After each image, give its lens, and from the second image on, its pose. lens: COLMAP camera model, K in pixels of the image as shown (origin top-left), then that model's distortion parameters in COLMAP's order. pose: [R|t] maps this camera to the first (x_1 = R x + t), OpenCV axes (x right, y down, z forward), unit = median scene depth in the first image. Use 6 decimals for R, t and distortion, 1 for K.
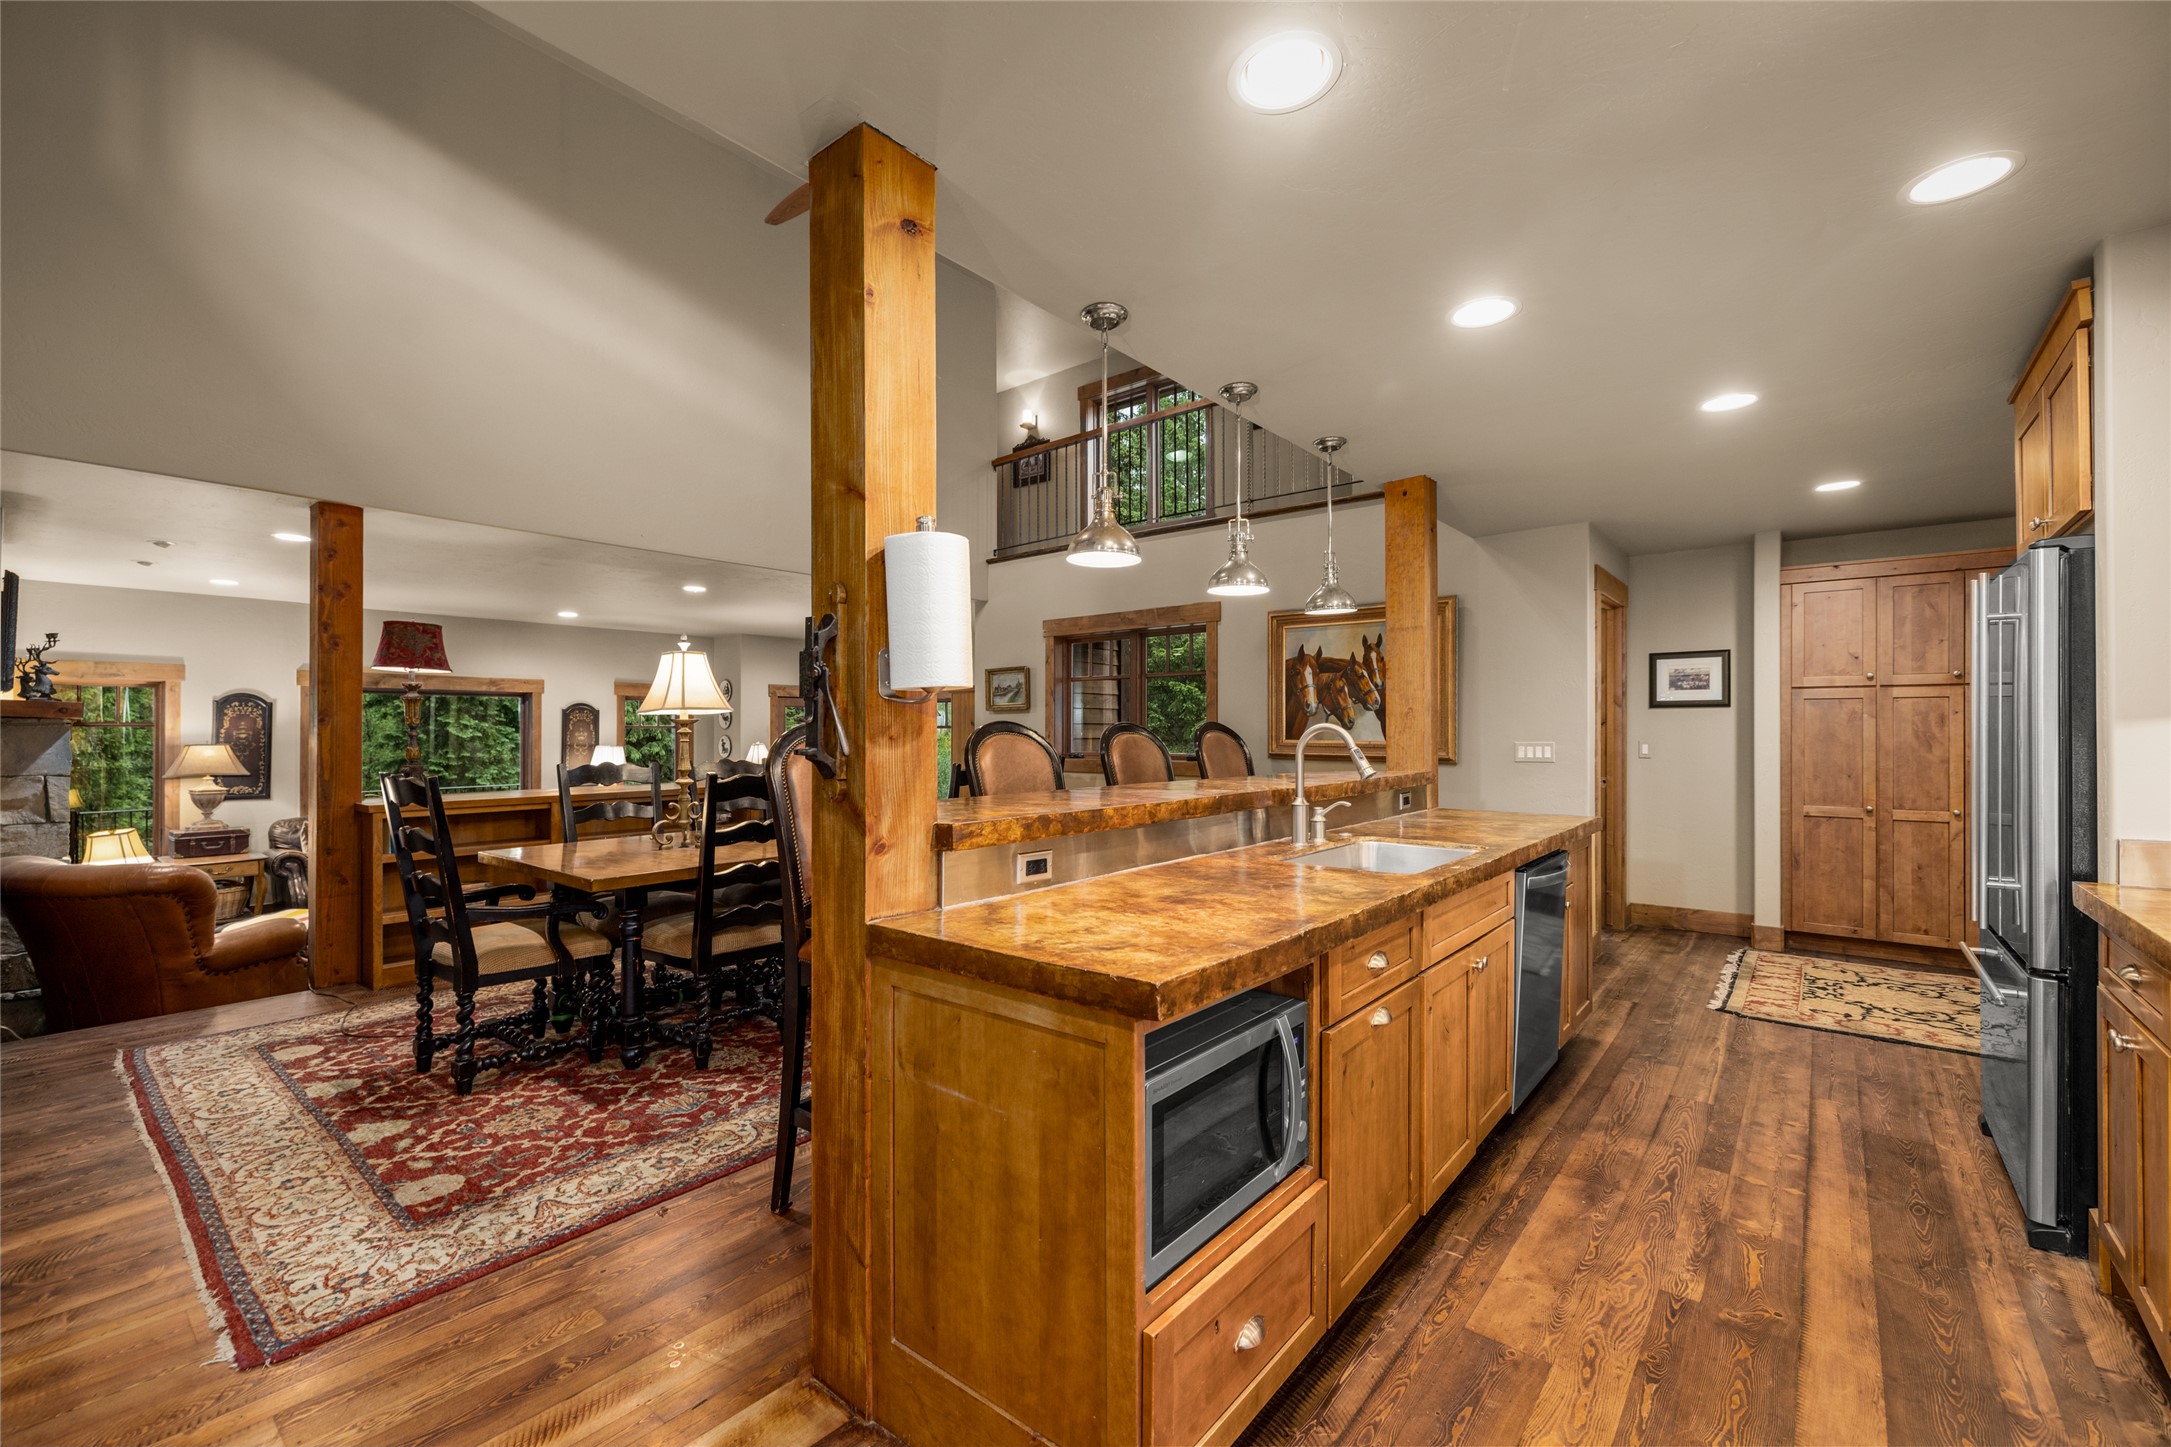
lens RADIAL K [[902.0, 0, 1079.9], [0, 902.0, 721.1], [0, 0, 1]] dist [0.003179, -0.000874]
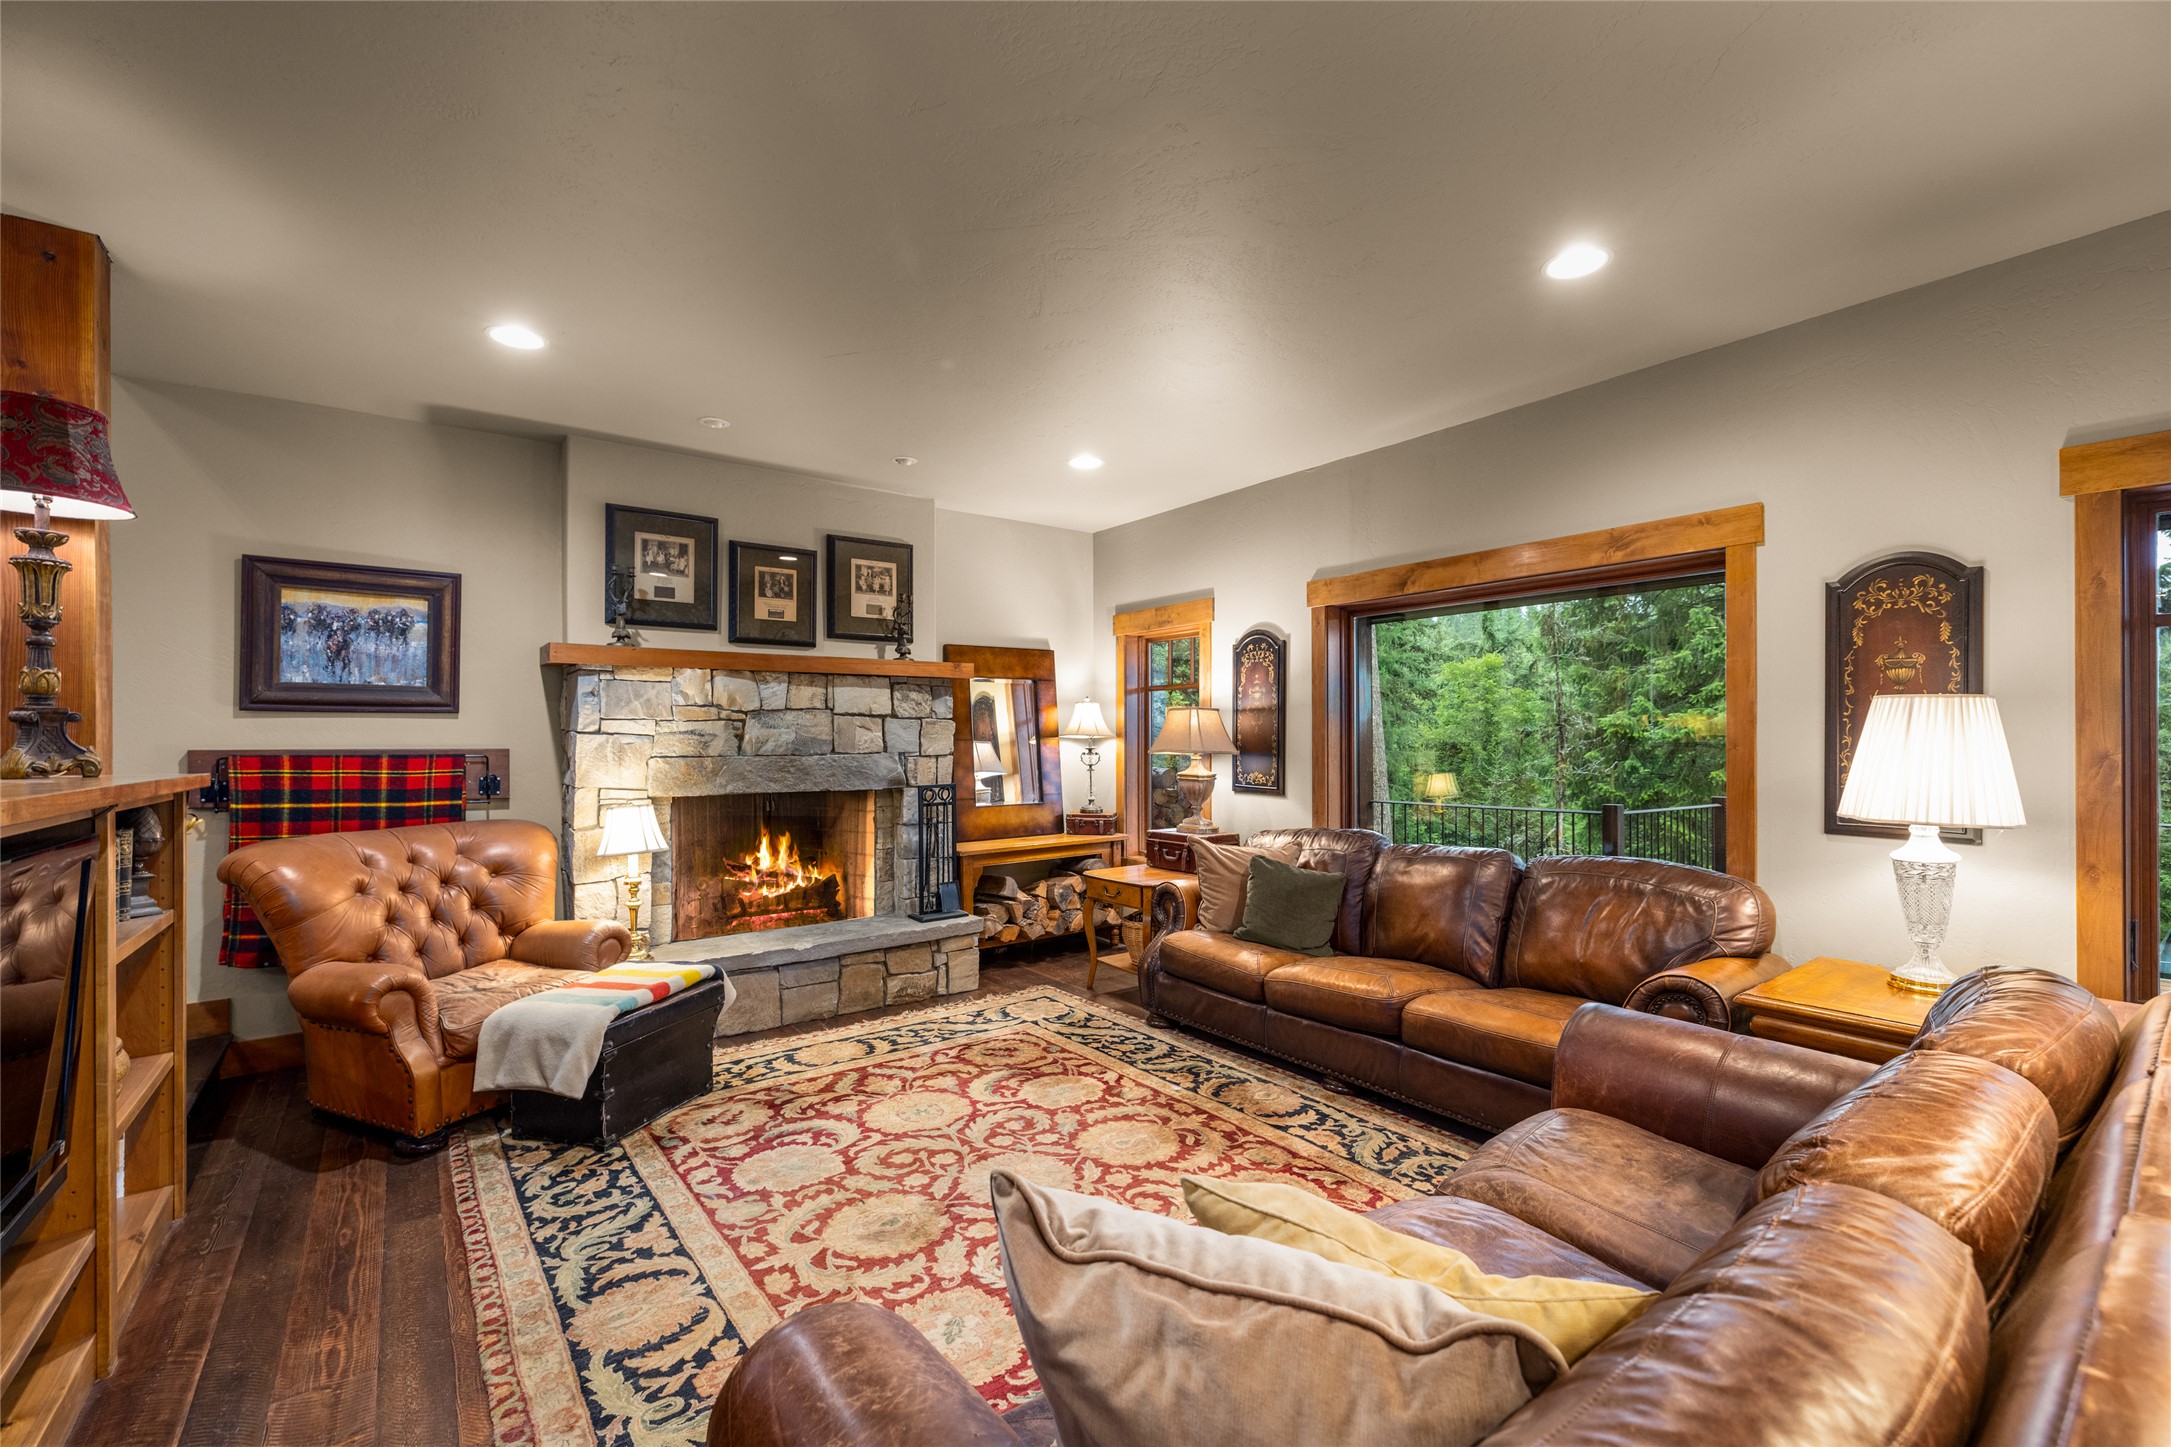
lens RADIAL K [[912.3, 0, 1085.5], [0, 912.3, 733.8], [0, 0, 1]] dist [0.001138, -0.000007]
pose [[-0.230625, -0.003869, -0.973035, -0.430535], [0.012404, 0.999899, -0.006916, 0.076484], [0.972964, -0.013665, -0.230554, 1.693326]]
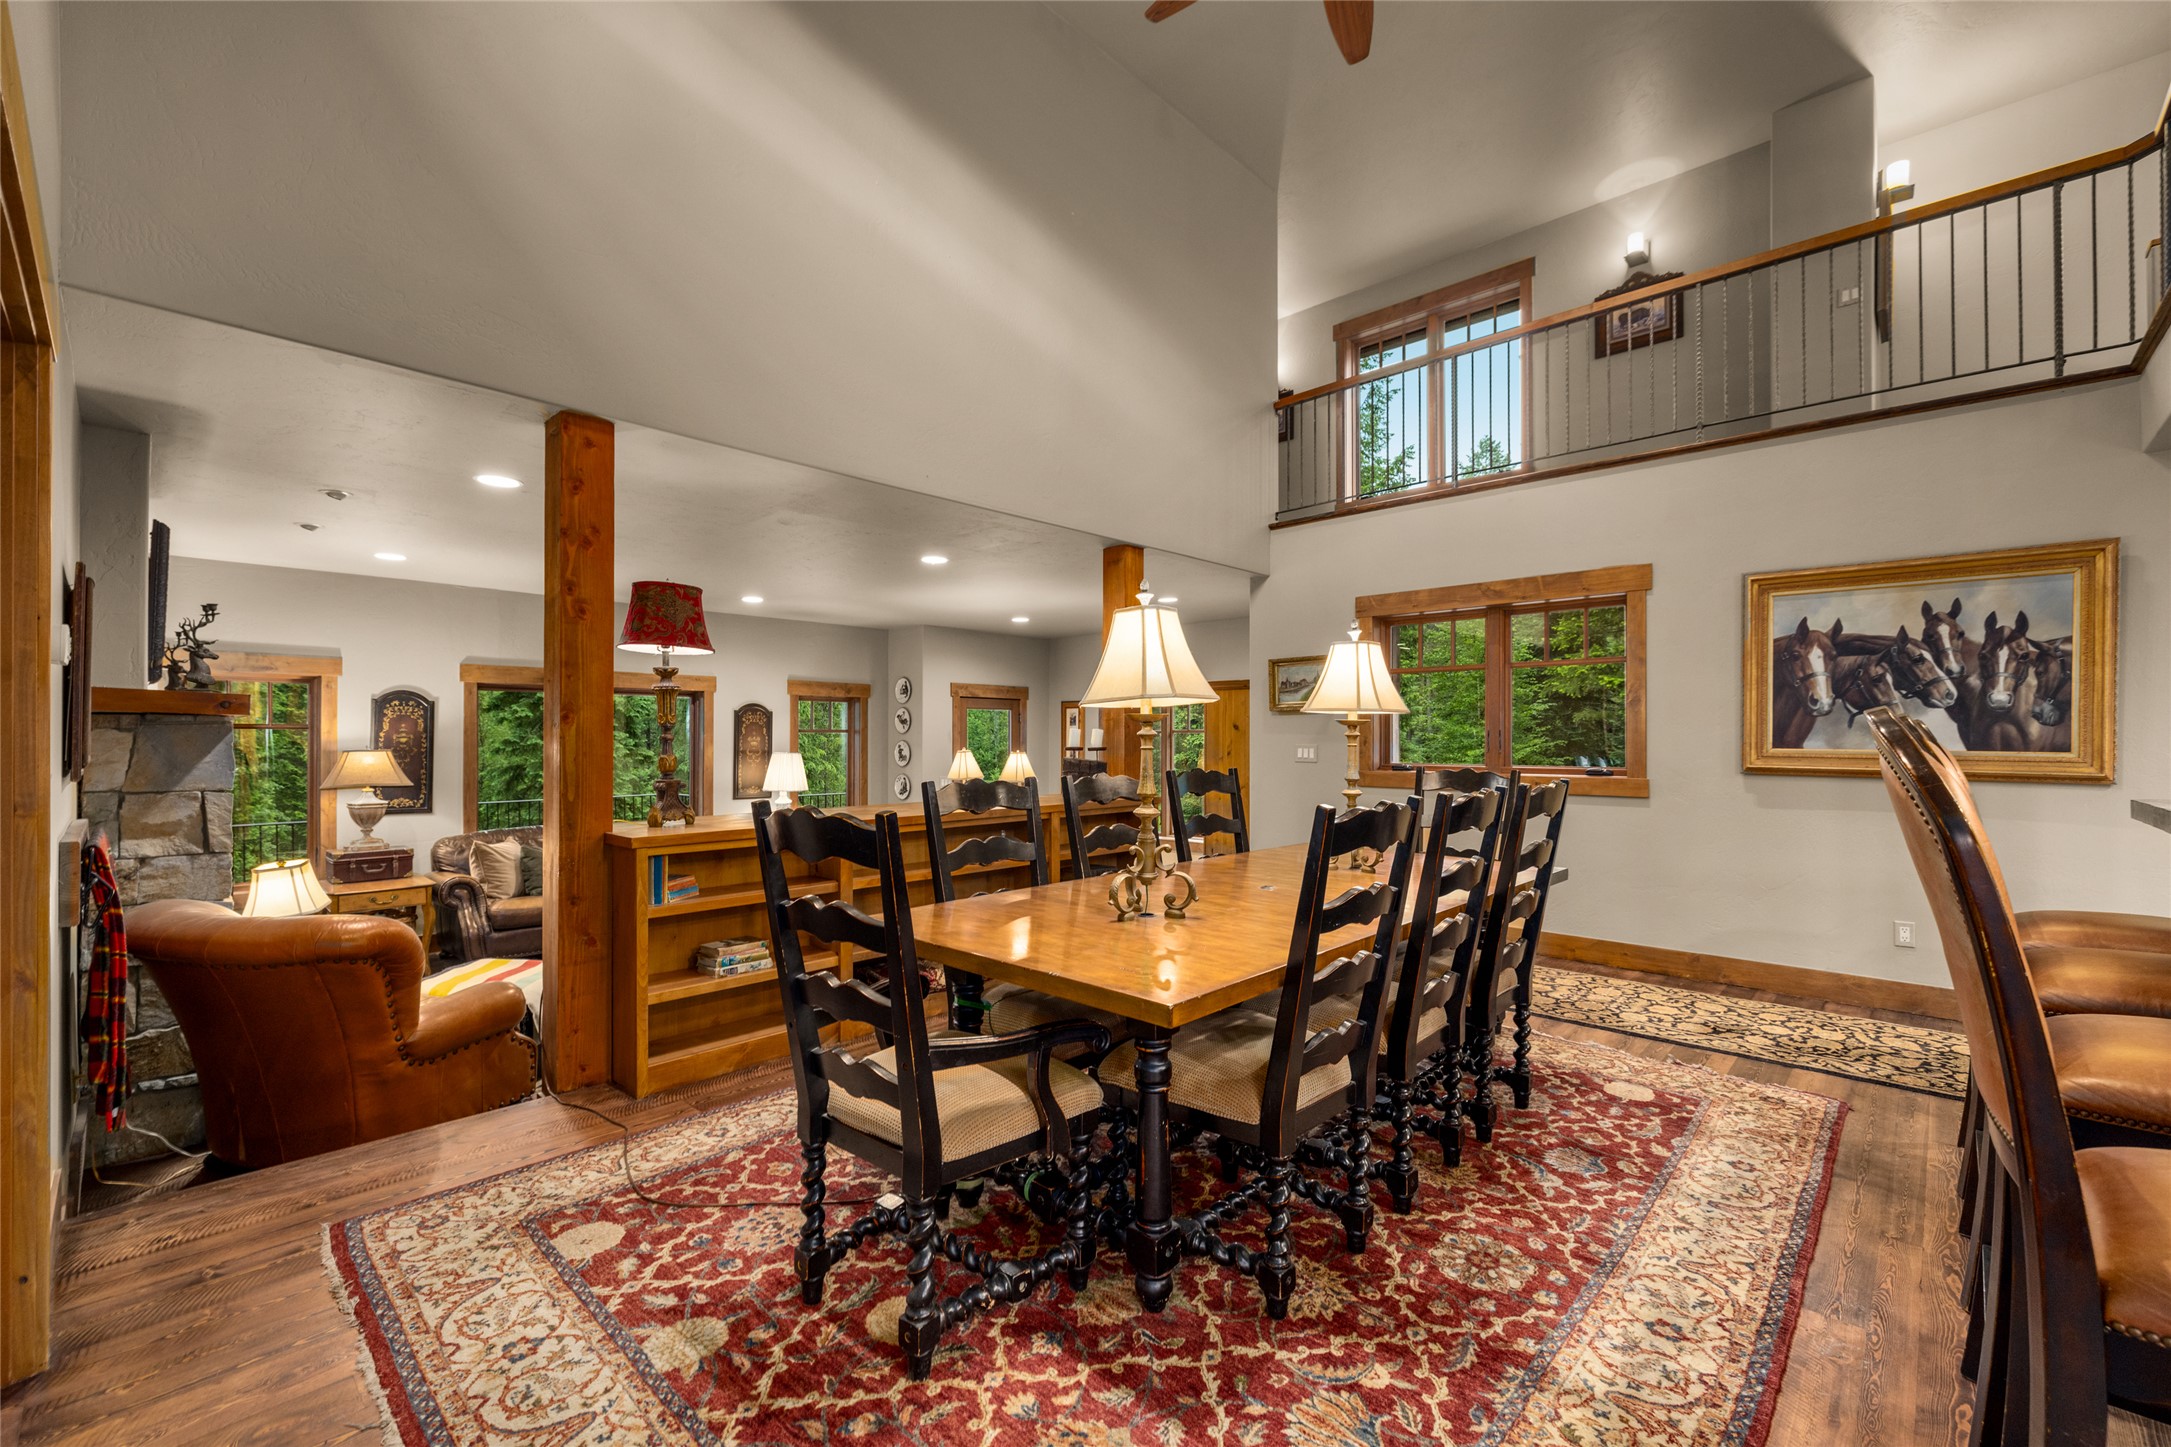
lens RADIAL K [[909.1, 0, 1082.4], [0, 909.1, 729.4], [0, 0, 1]] dist [0.001781, -0.000065]
pose [[0.997567, 0.001610, -0.069693, -0.360084], [-0.001517, 0.999998, 0.001390, 0.006446], [0.069696, -0.001280, 0.997567, 0.294055]]
